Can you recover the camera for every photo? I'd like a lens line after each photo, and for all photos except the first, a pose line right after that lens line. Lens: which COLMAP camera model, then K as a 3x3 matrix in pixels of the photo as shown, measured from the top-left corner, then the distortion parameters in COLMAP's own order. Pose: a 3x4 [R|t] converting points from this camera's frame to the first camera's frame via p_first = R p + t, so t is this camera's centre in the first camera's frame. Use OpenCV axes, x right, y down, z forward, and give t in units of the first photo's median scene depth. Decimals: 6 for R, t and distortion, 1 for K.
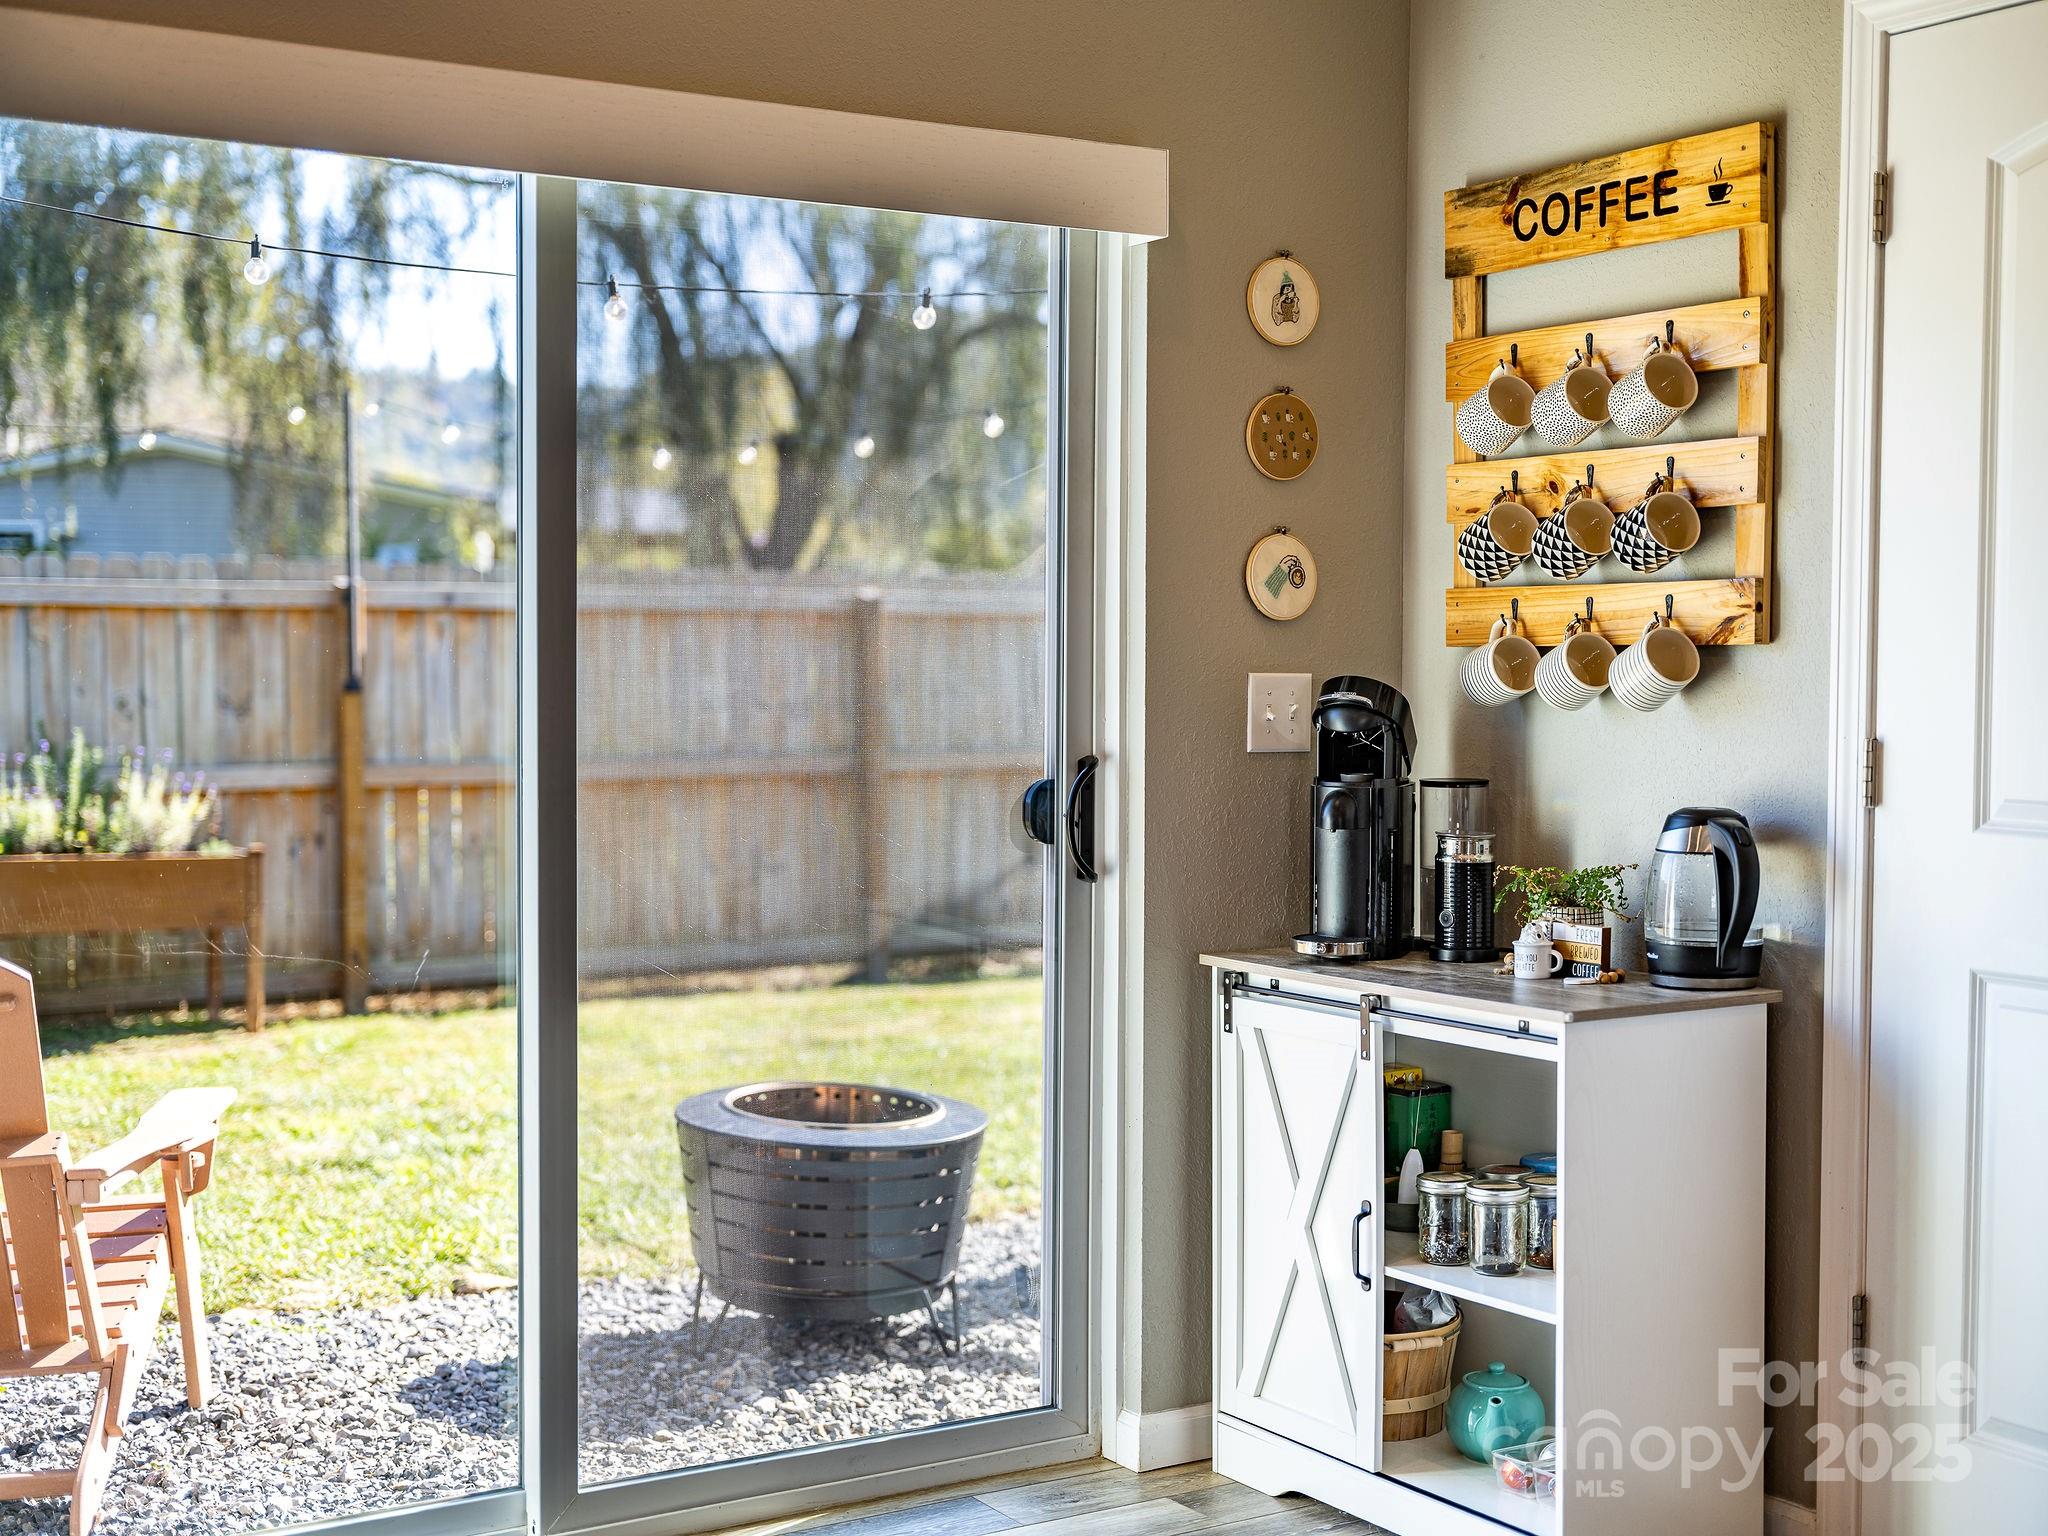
lens RADIAL K [[2643.1, 0, 1024.0], [0, 2643.1, 768.0], [0, 0, 1]] dist [-0.008482, -0.005111]
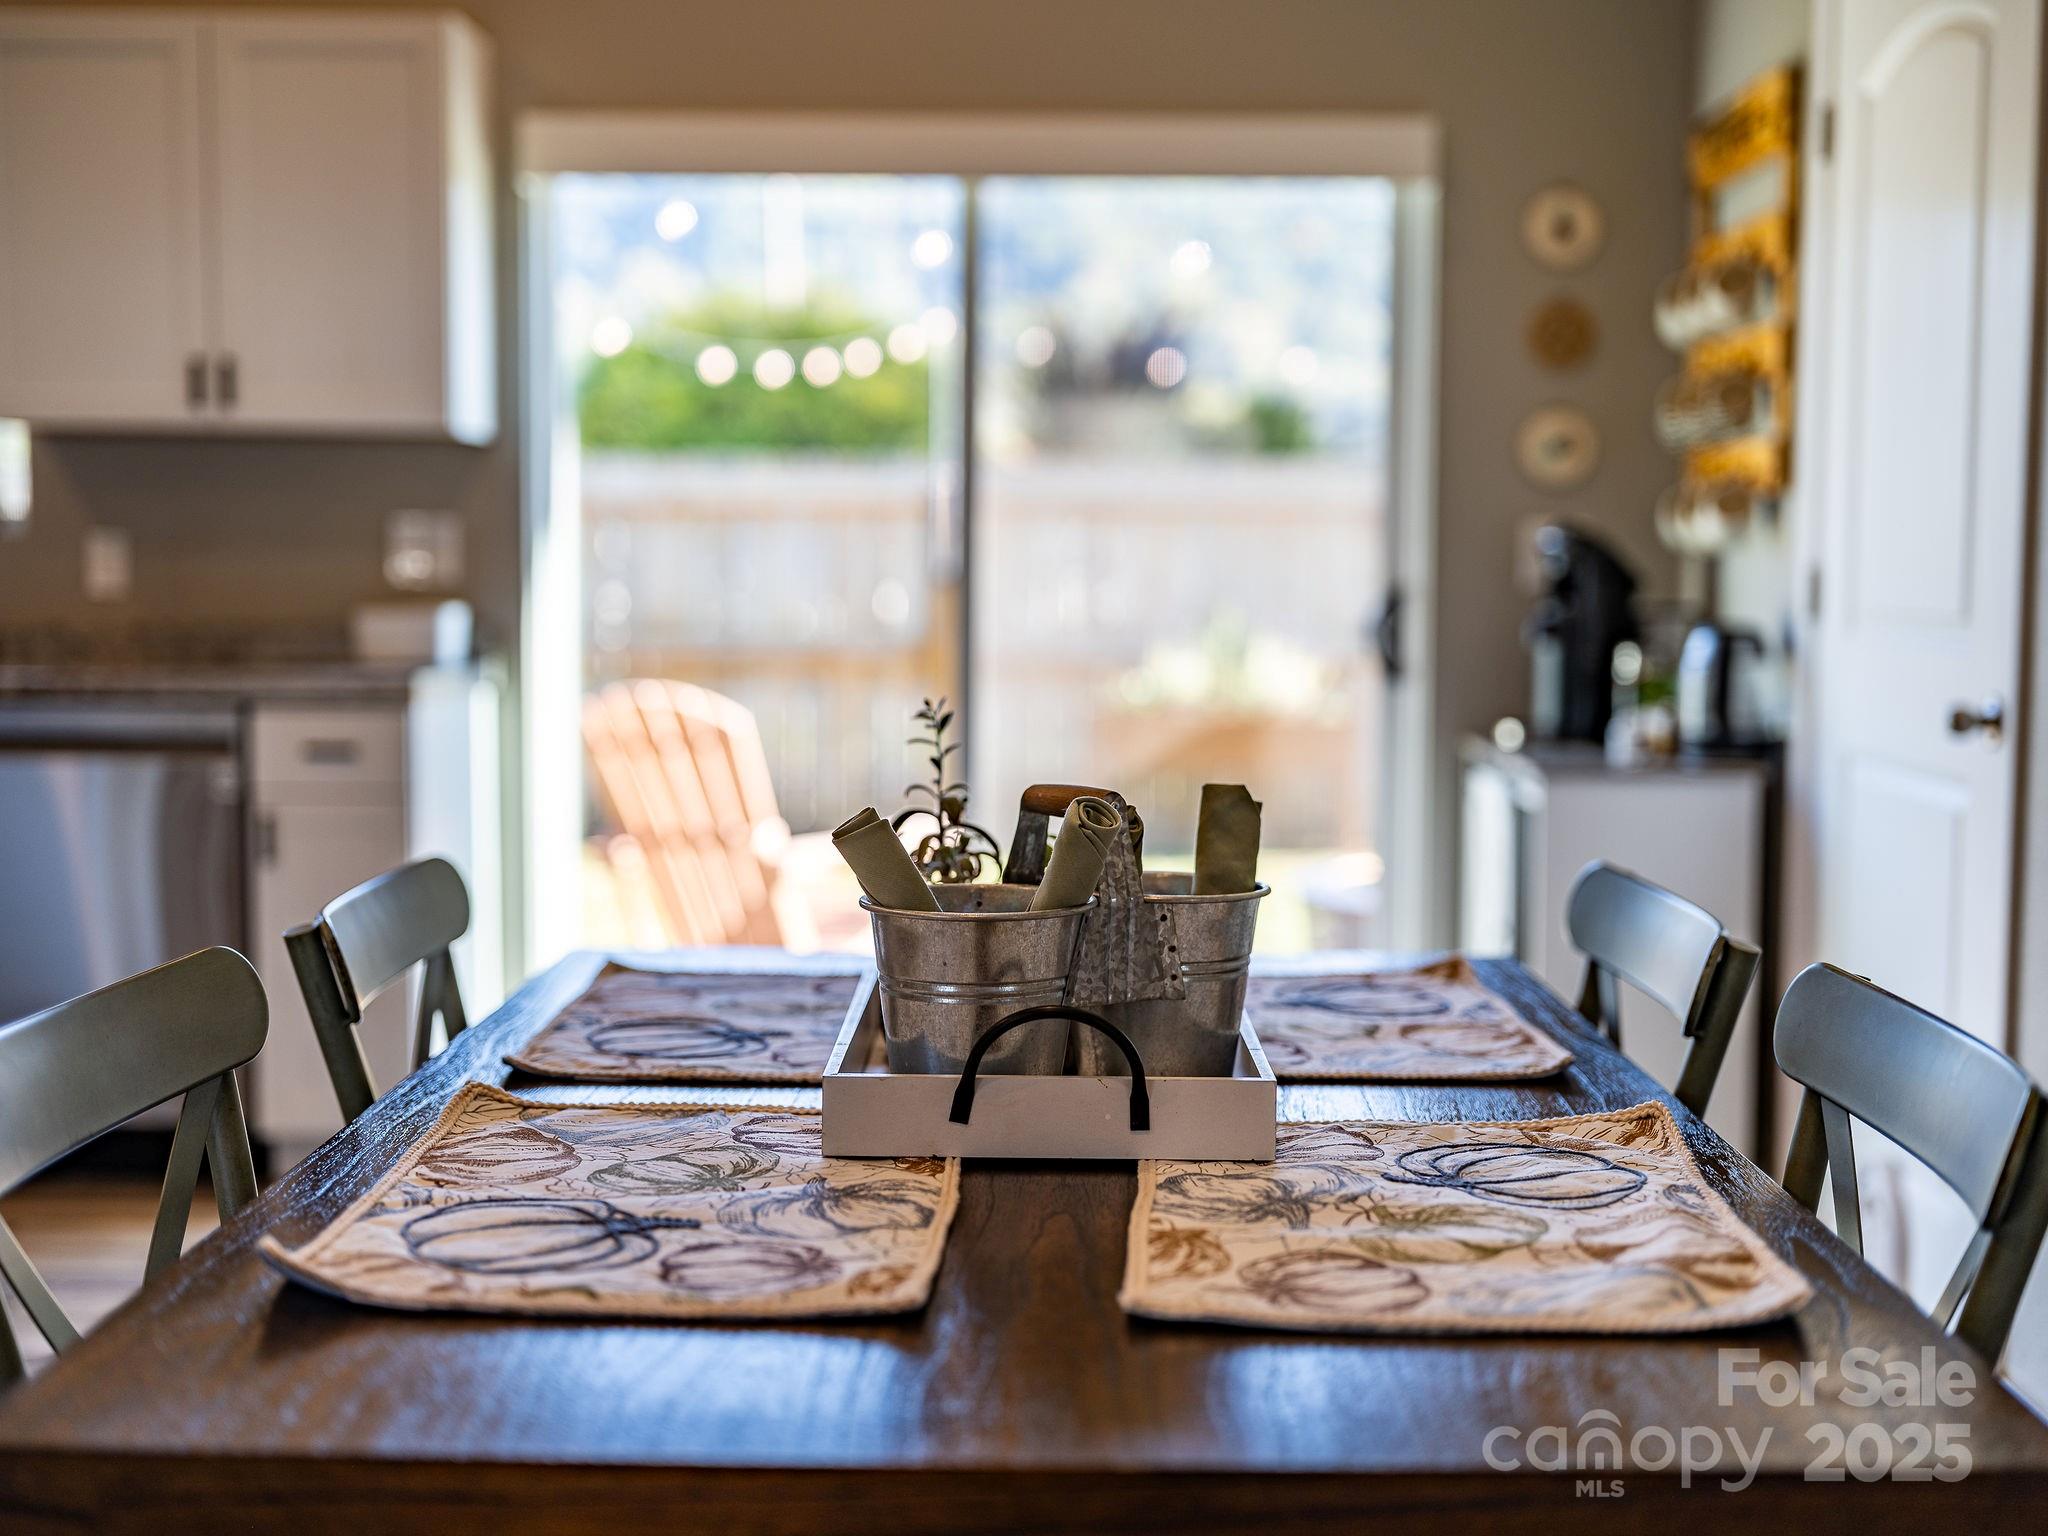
lens RADIAL K [[2643.1, 0, 1024.0], [0, 2643.1, 768.0], [0, 0, 1]] dist [-0.008482, -0.005111]
pose [[0.835001, 0.042729, -0.548586, 0.617278], [-0.028318, 0.998996, 0.034708, 0.046730], [0.549519, -0.013446, 0.835373, -0.213706]]
